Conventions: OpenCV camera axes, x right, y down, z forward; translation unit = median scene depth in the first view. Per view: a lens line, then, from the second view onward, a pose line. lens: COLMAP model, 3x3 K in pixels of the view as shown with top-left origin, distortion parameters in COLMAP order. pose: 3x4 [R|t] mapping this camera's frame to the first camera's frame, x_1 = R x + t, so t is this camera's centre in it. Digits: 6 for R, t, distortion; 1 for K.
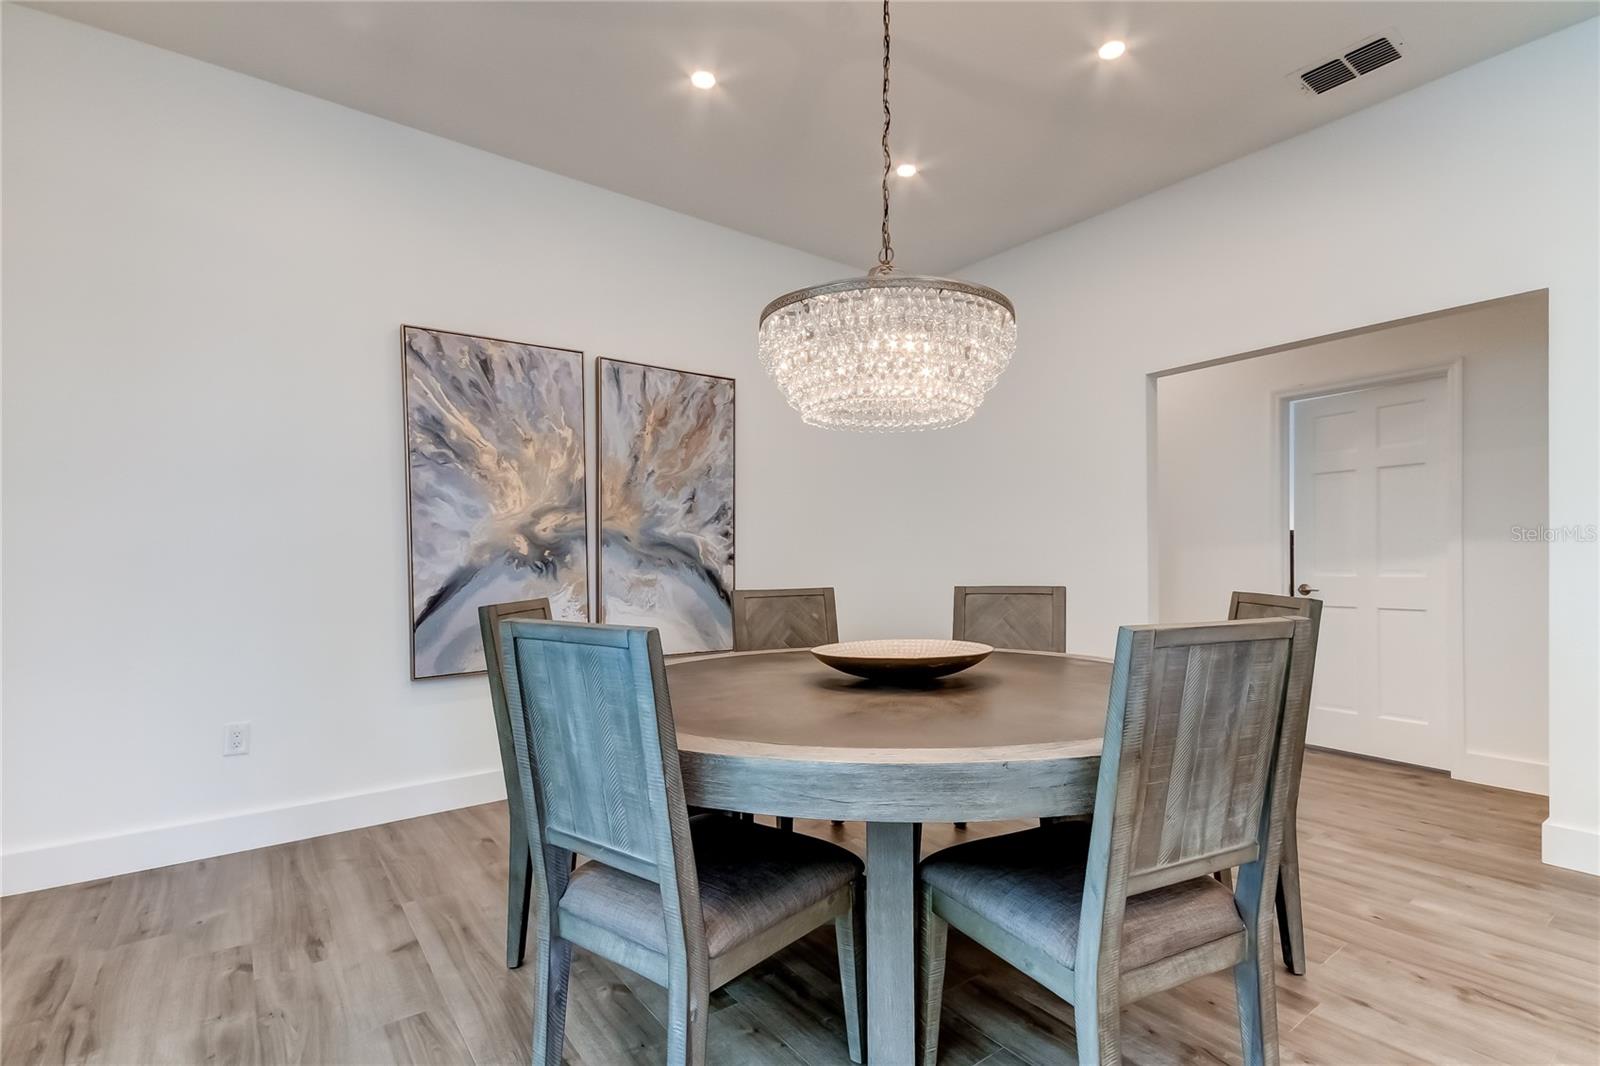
lens RADIAL K [[764.8, 0, 815.4], [0, 764.8, 540.2], [0, 0, 1]] dist [0.015983, -0.000403]
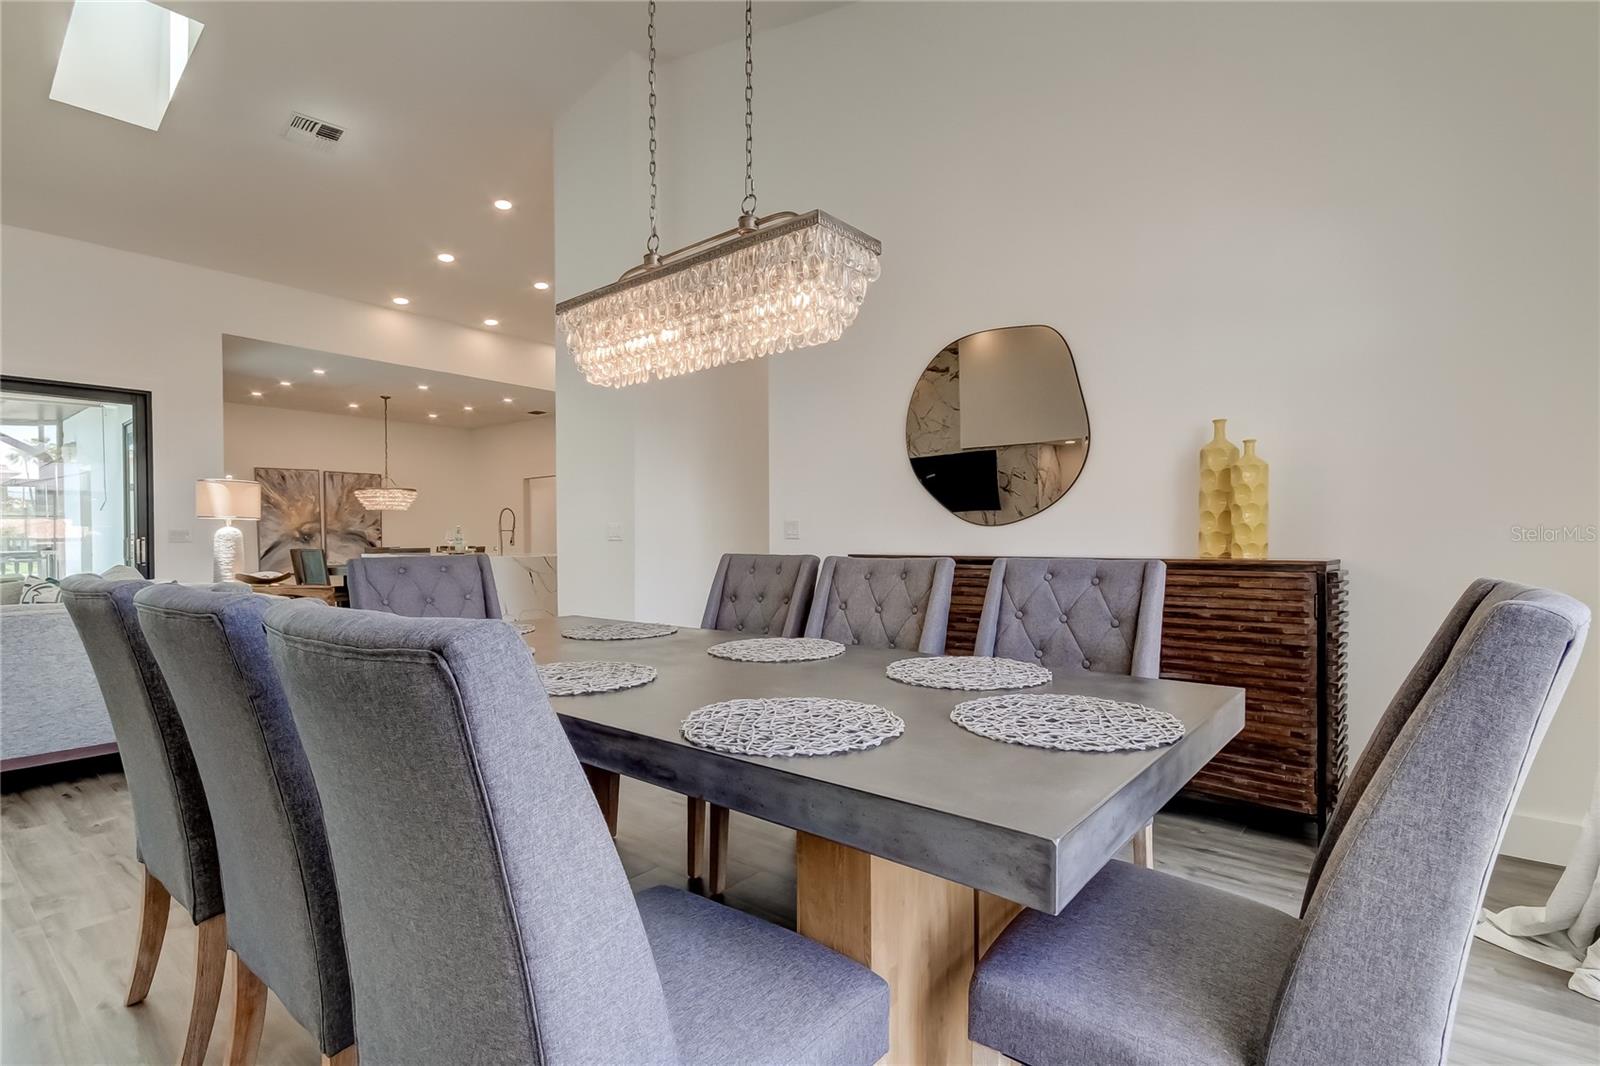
lens RADIAL K [[764.8, 0, 815.4], [0, 764.8, 540.2], [0, 0, 1]] dist [0.015983, -0.000403]
pose [[0.965887, -0.005229, 0.258910, 0.830847], [-0.001546, 0.999662, 0.025956, -0.052409], [-0.258958, -0.025471, 0.965553, -2.535331]]
